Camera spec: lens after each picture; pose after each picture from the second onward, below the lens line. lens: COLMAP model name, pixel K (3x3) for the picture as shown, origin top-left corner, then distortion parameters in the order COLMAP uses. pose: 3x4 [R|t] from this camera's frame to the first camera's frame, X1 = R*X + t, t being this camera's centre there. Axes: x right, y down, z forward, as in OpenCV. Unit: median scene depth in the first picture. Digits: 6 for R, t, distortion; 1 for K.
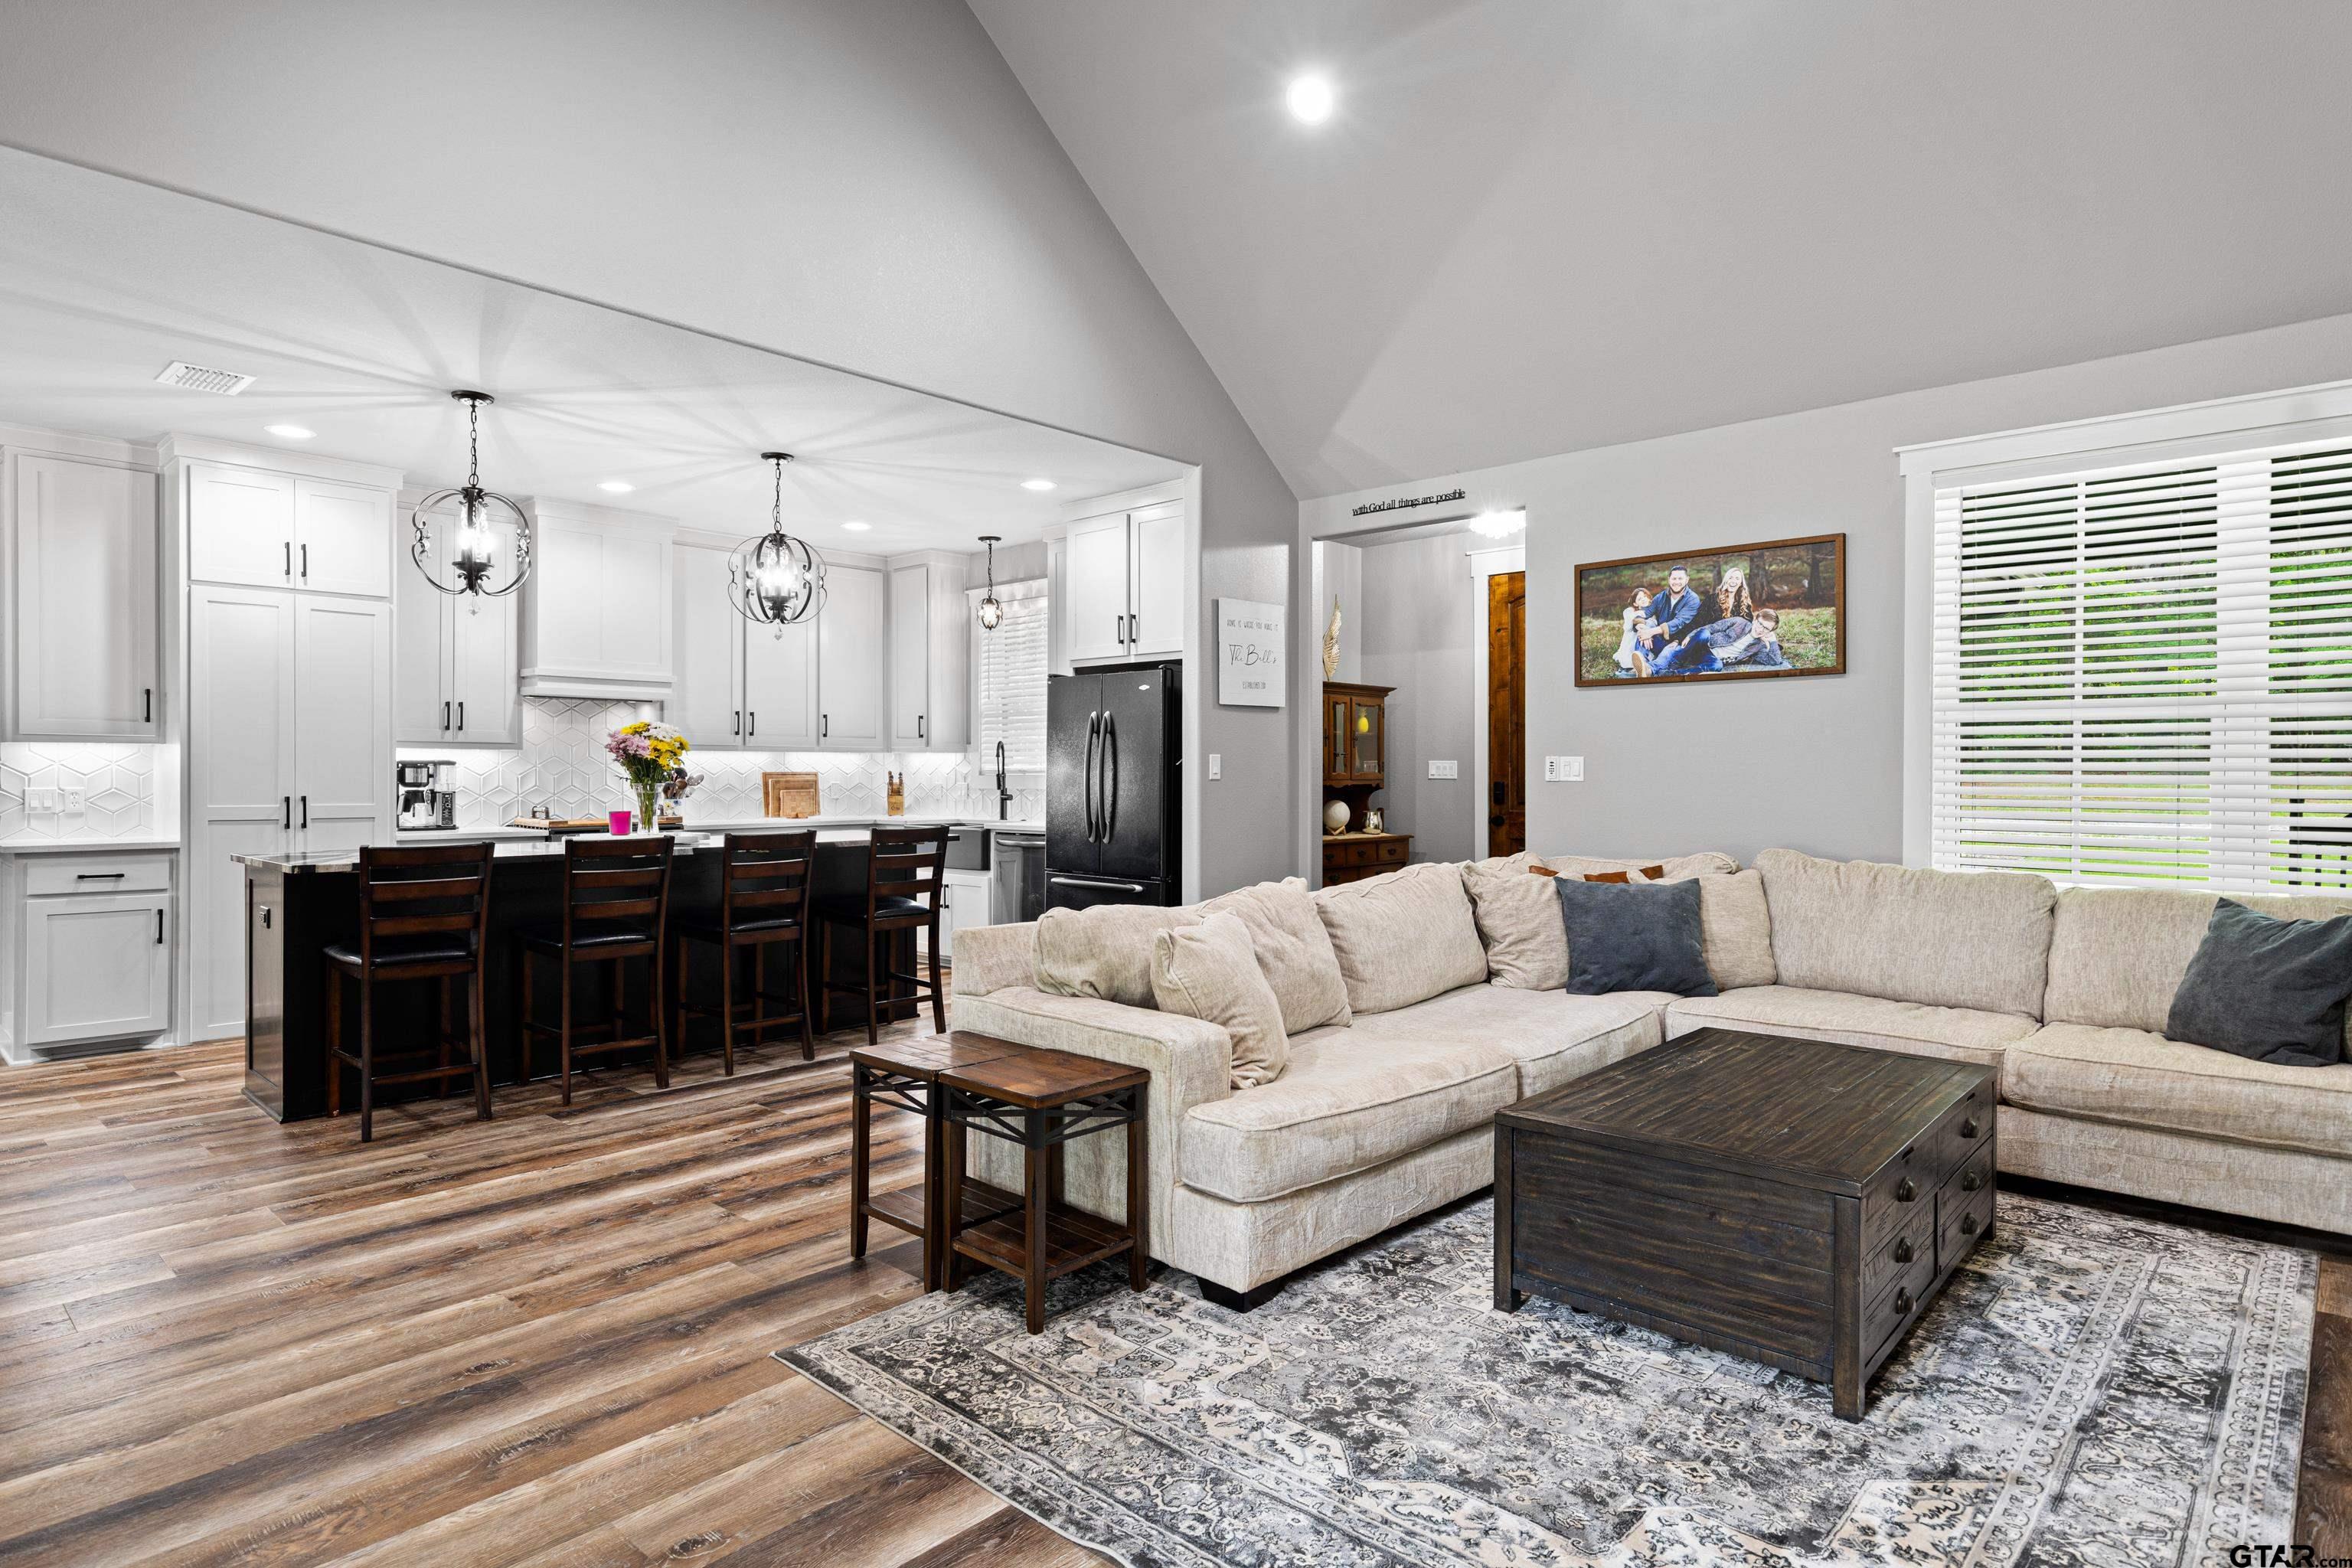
lens RADIAL K [[1224.9, 0, 1176.1], [0, 1224.9, 775.9], [0, 0, 1]] dist [0.001274, 0.000238]
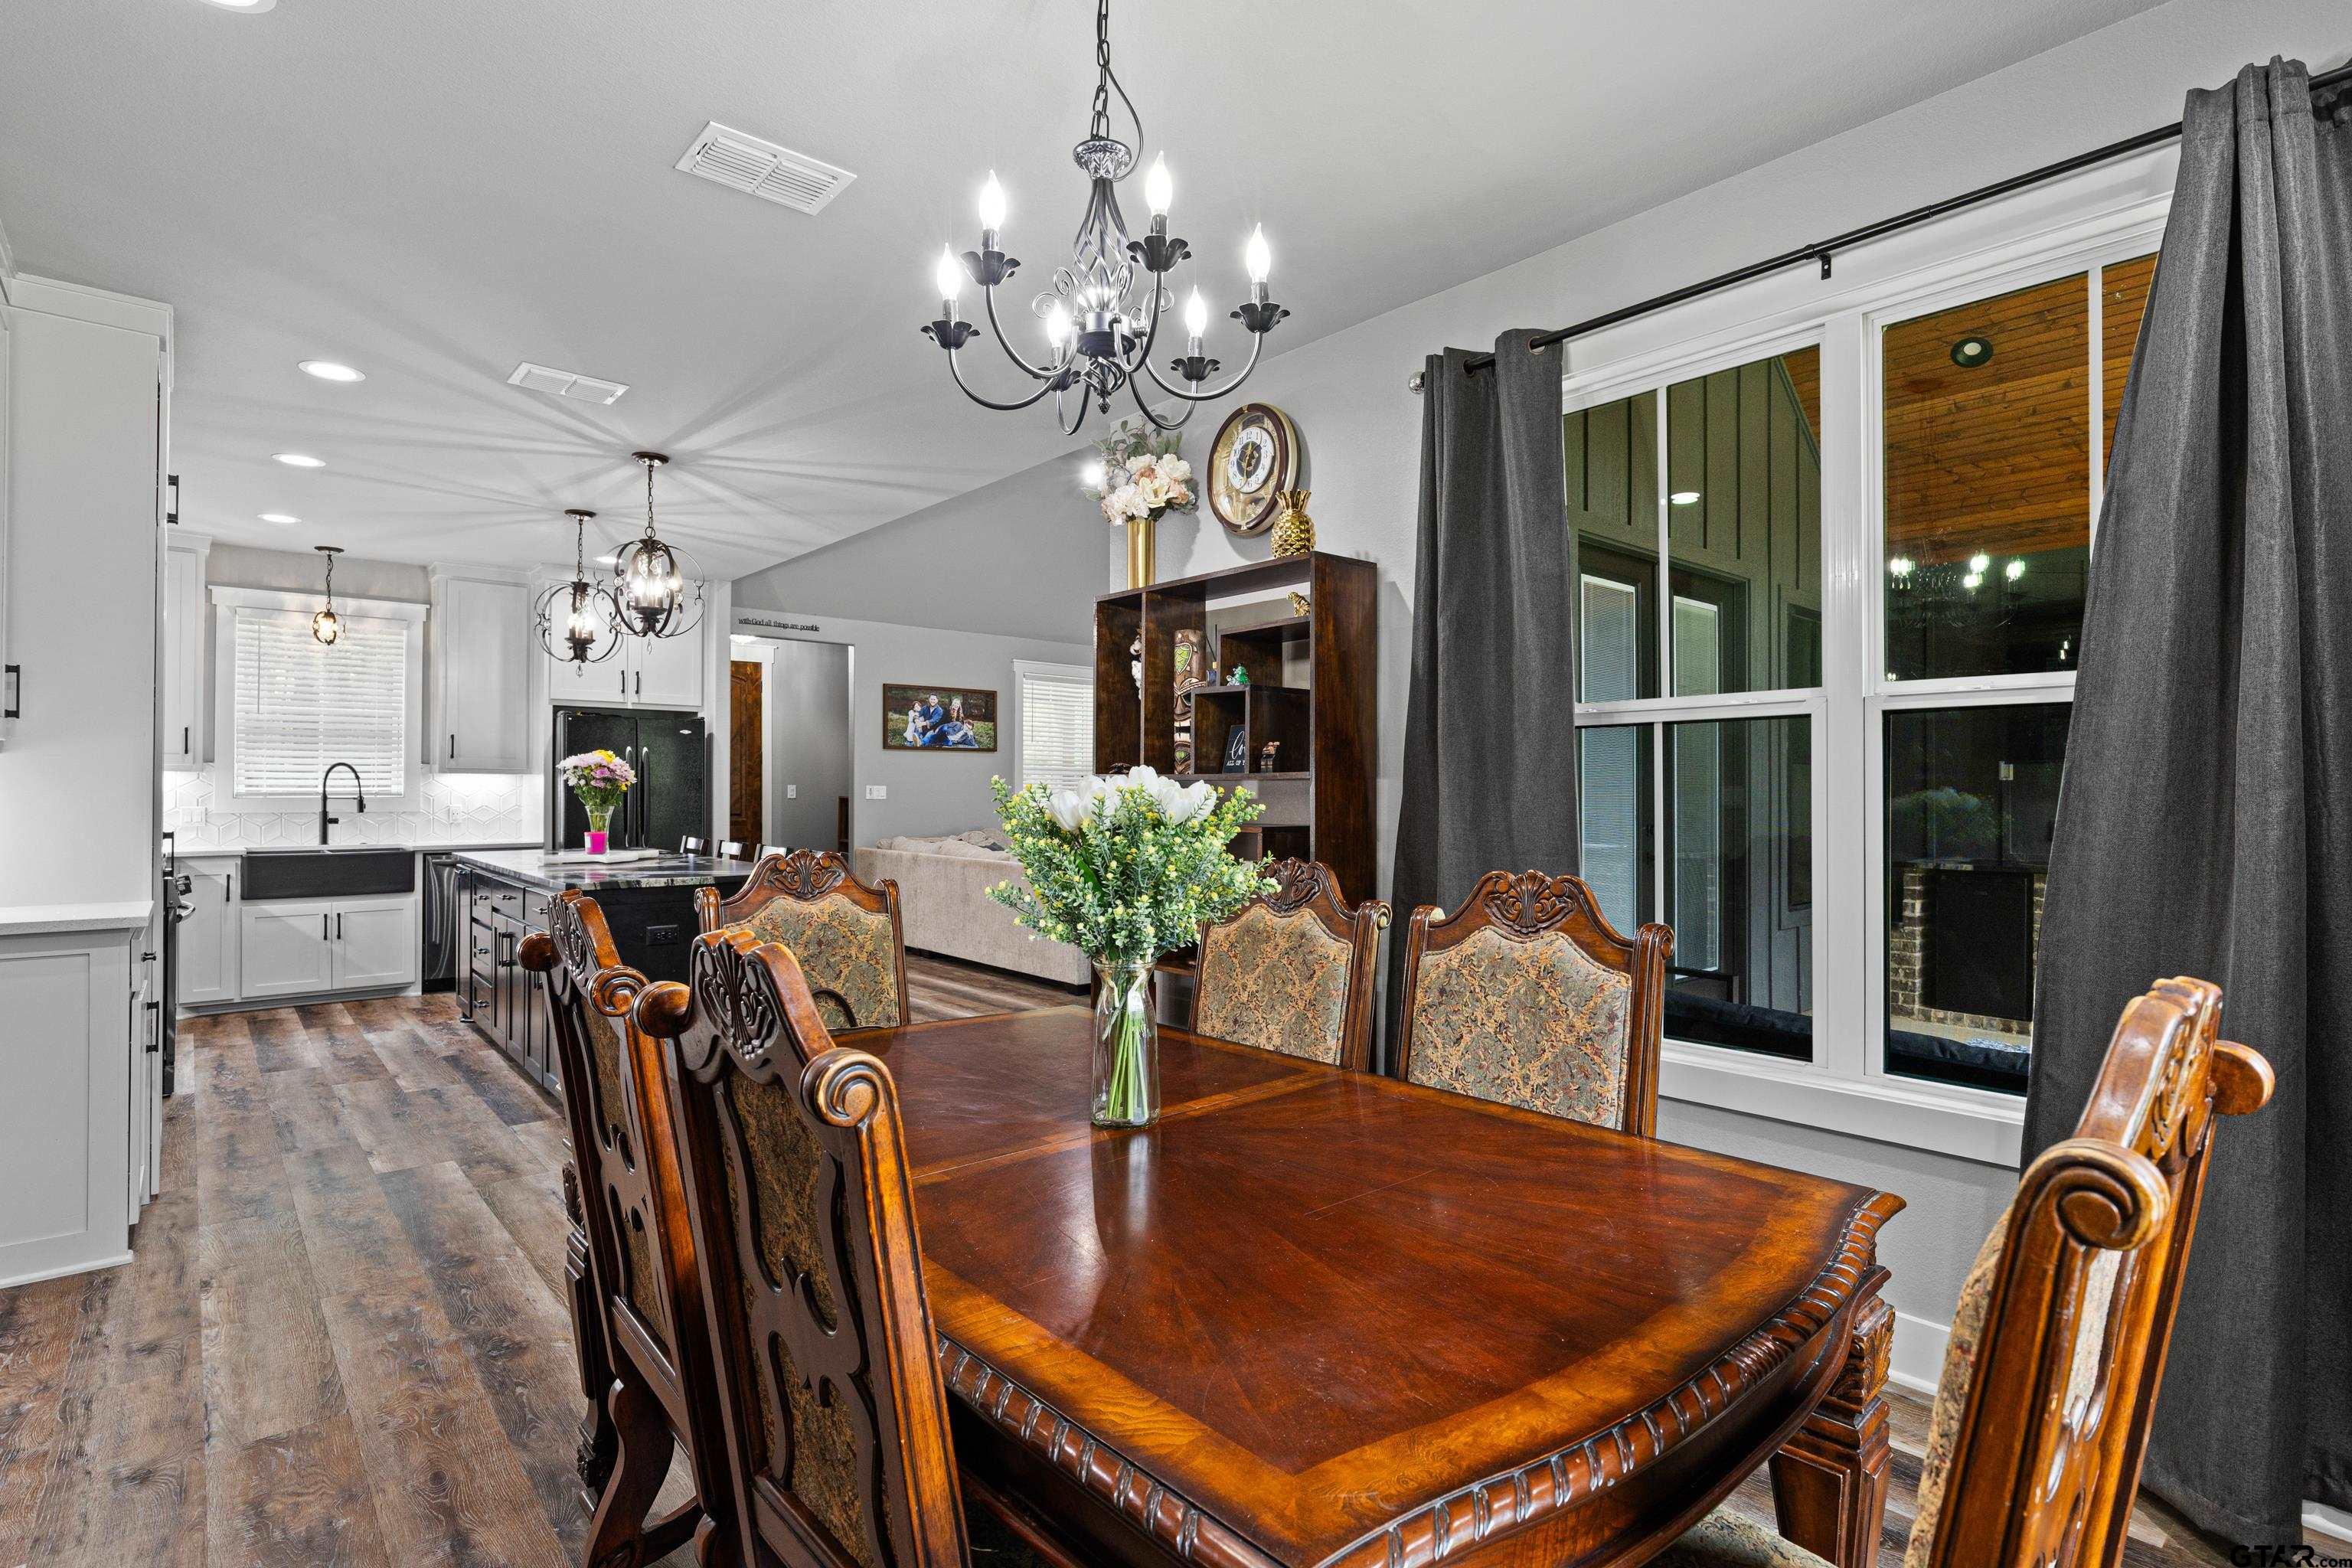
lens RADIAL K [[1179.5, 0, 1177.2], [0, 1179.5, 788.3], [0, 0, 1]] dist [0.001205, 0.000076]
pose [[0.100907, 0.004987, 0.994883, -1.511957], [0.005745, 0.999968, -0.005595, 0.000796], [-0.994879, 0.006281, 0.100875, 0.396189]]
